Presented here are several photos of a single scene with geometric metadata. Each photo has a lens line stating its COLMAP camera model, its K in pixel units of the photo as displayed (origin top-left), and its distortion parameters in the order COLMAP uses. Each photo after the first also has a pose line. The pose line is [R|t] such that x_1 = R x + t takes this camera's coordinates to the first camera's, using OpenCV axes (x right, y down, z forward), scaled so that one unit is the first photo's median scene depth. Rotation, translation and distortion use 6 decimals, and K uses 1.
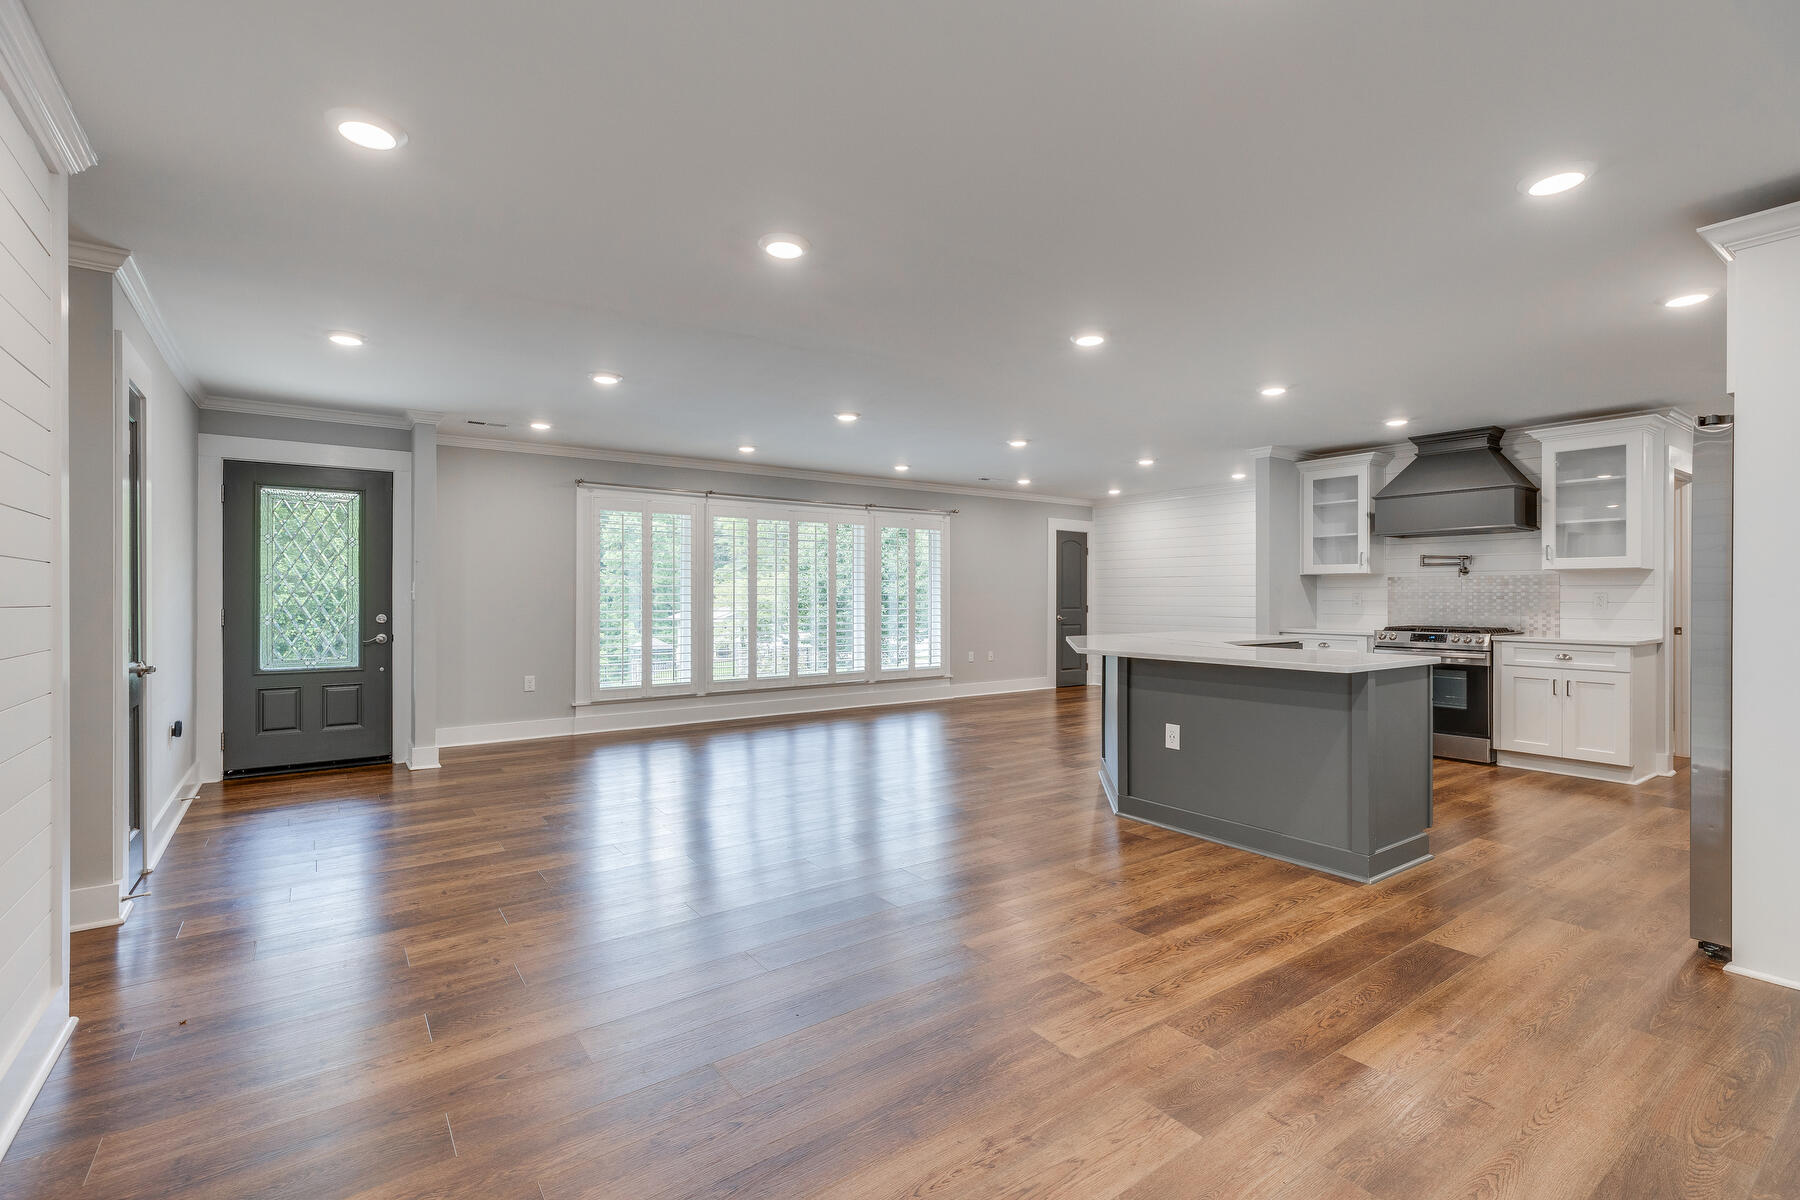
lens RADIAL K [[808.3, 0, 891.9], [0, 808.3, 593.0], [0, 0, 1]] dist [0.002611, -0.000074]
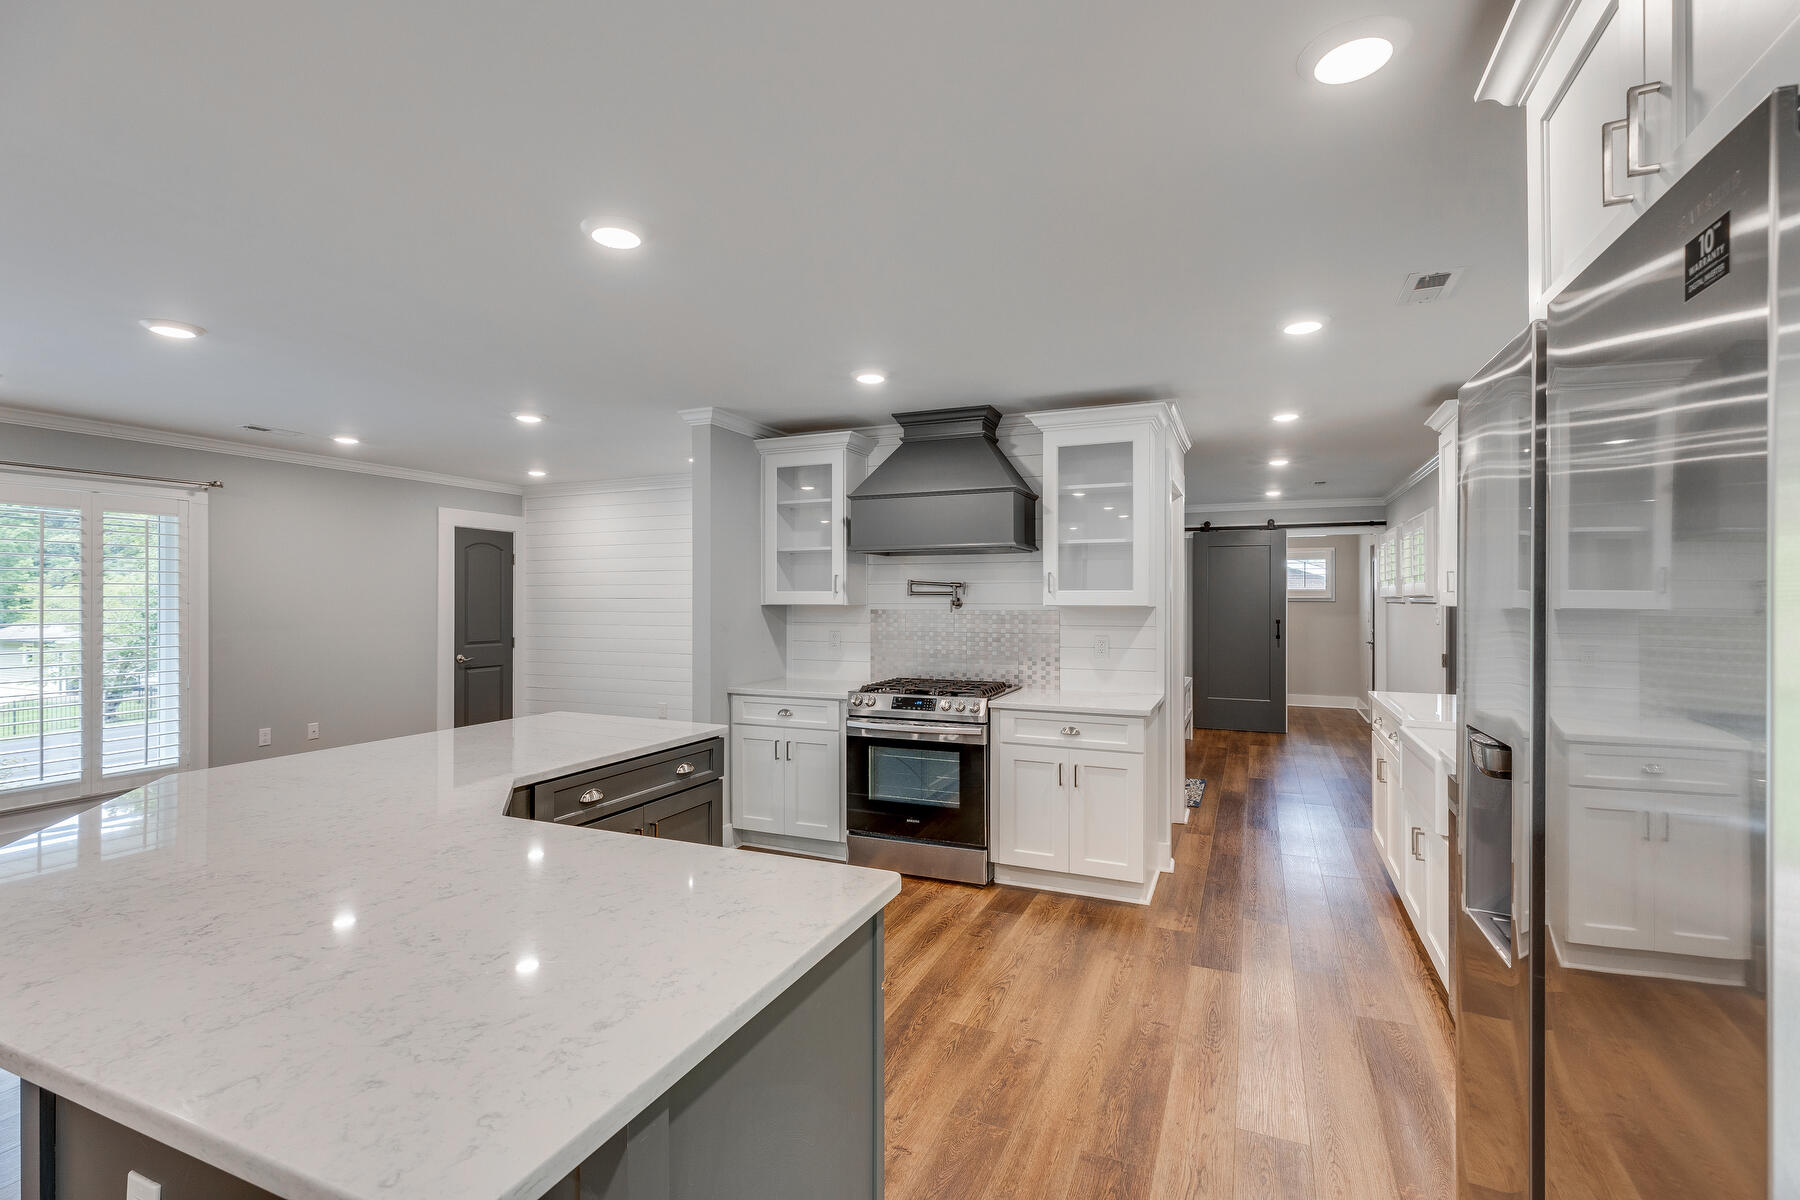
lens RADIAL K [[808.3, 0, 901.7], [0, 808.3, 596.7], [0, 0, 1]] dist [0.002611, -0.000074]
pose [[0.855736, -0.000244, 0.517413, 0.299917], [0.000377, 1.000000, -0.000153, -0.034937], [-0.517413, 0.000326, 0.855736, 0.419297]]
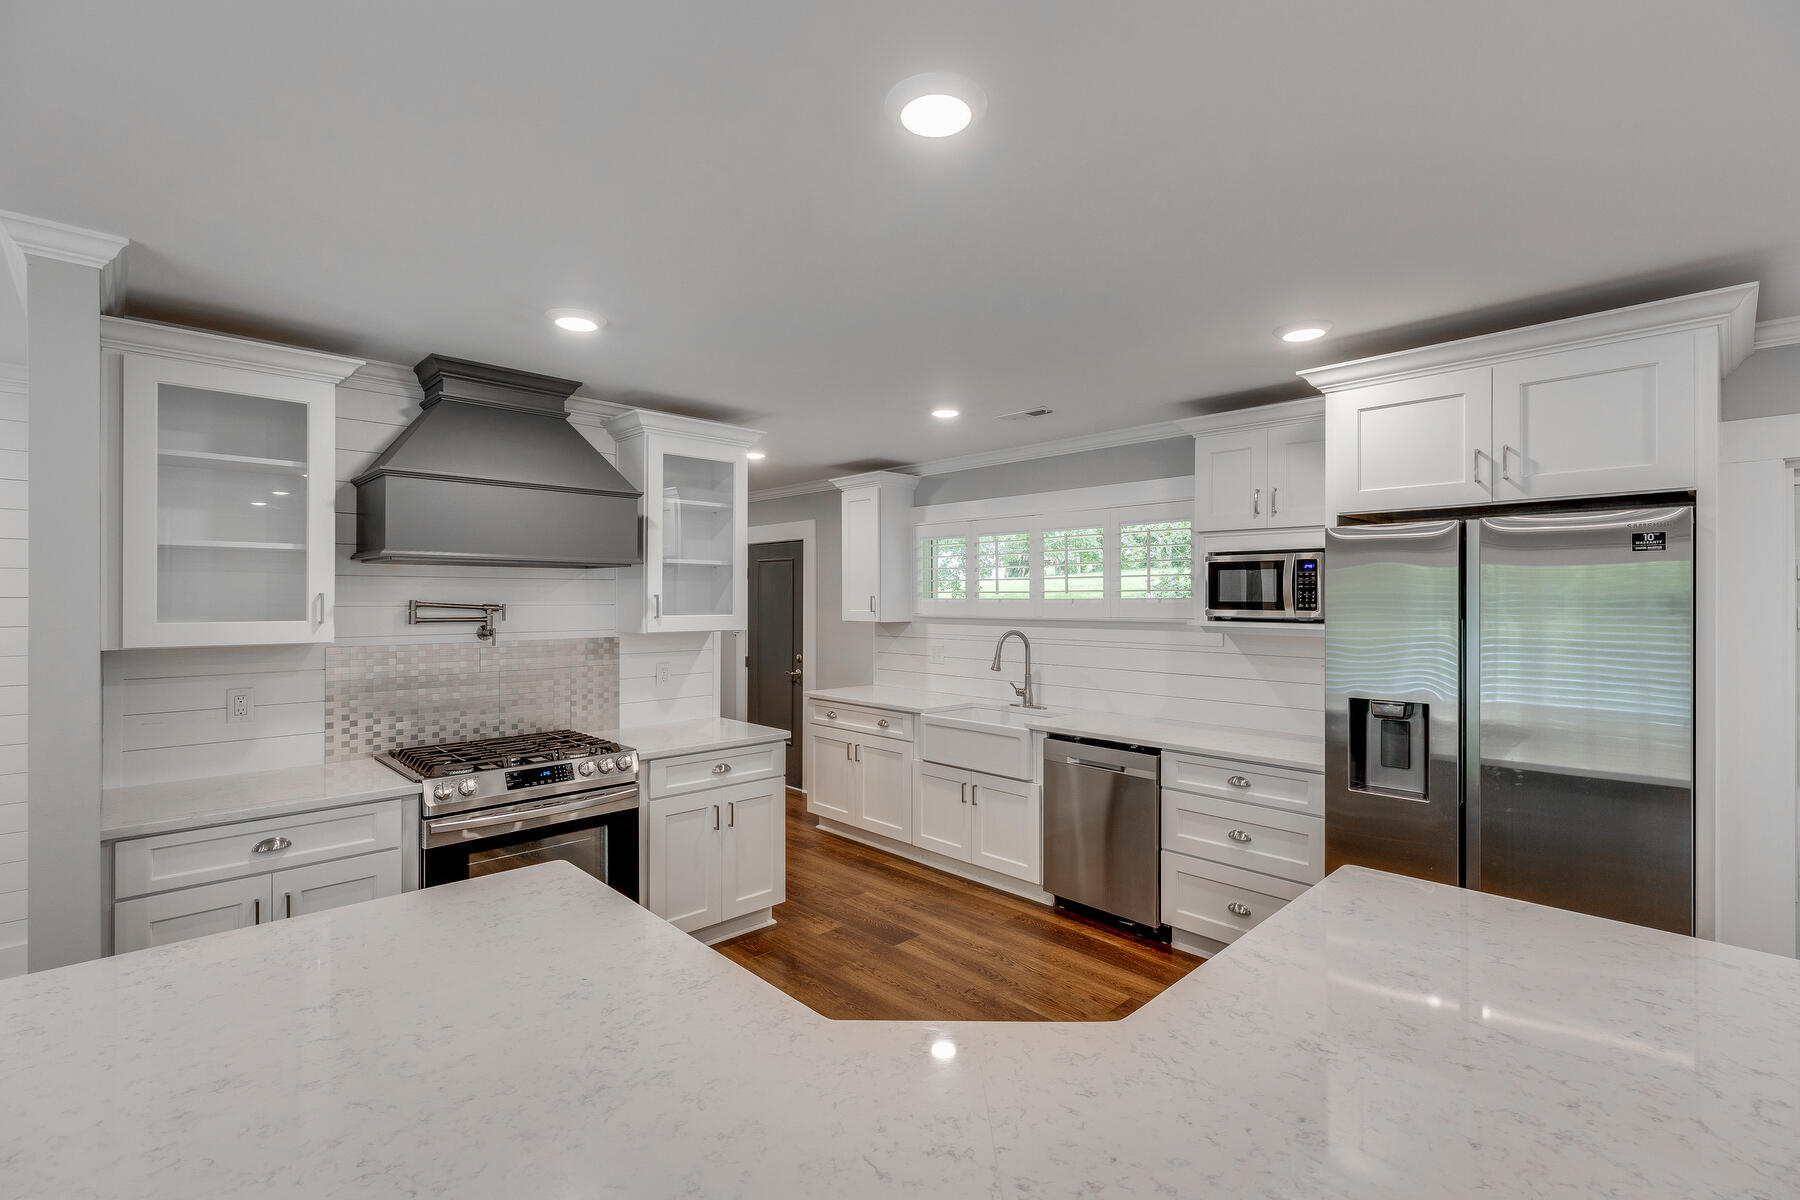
lens RADIAL K [[808.3, 0, 898.7], [0, 808.3, 597.4], [0, 0, 1]] dist [0.002611, -0.000074]
pose [[-0.153993, -0.000084, 0.988072, 0.139933], [-0.001530, 0.999999, -0.000153, -0.054008], [-0.988071, -0.001535, -0.153993, 0.859227]]
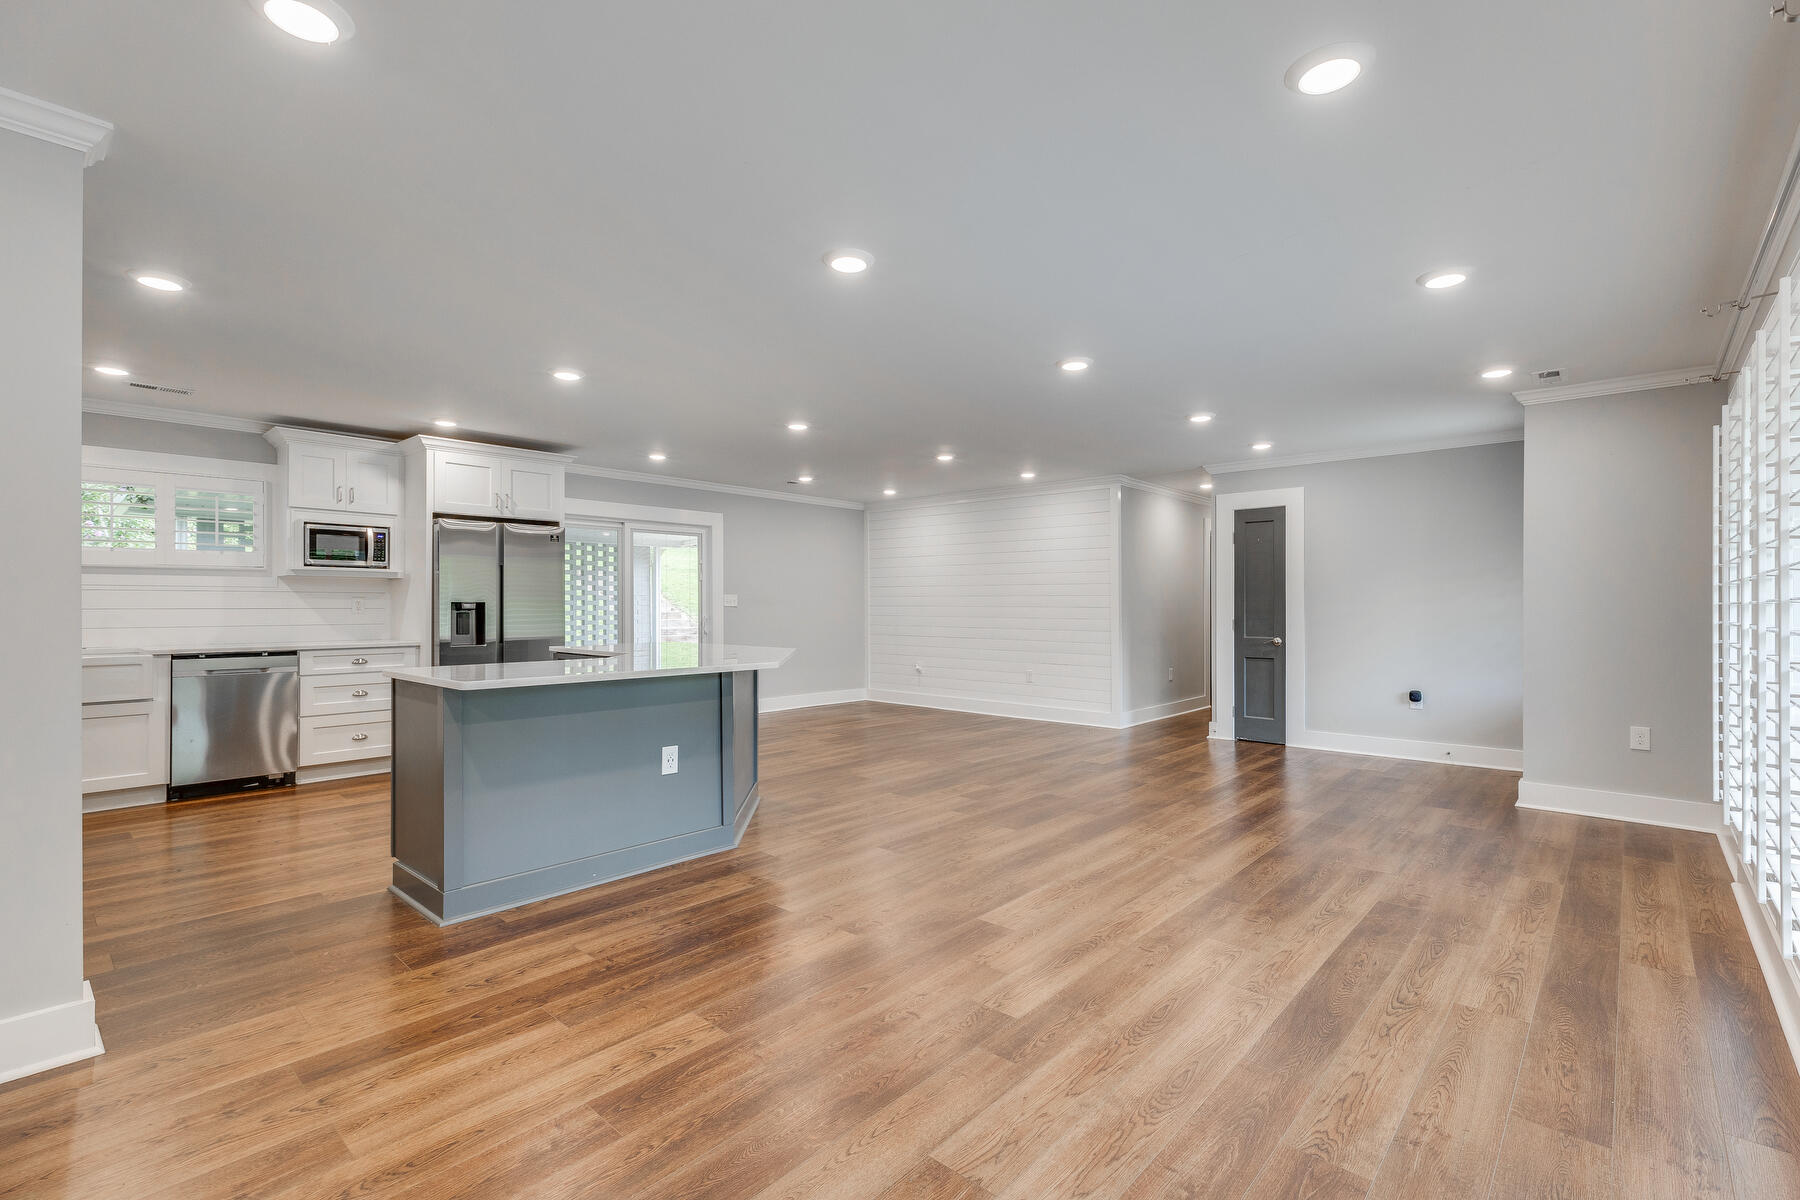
lens RADIAL K [[808.3, 0, 901.7], [0, 808.3, 603.1], [0, 0, 1]] dist [0.002611, -0.000074]
pose [[-0.975102, -0.002395, -0.221744, 0.248185], [-0.002170, 0.999997, -0.001257, 0.004102], [0.221746, -0.000745, -0.975104, 1.585483]]
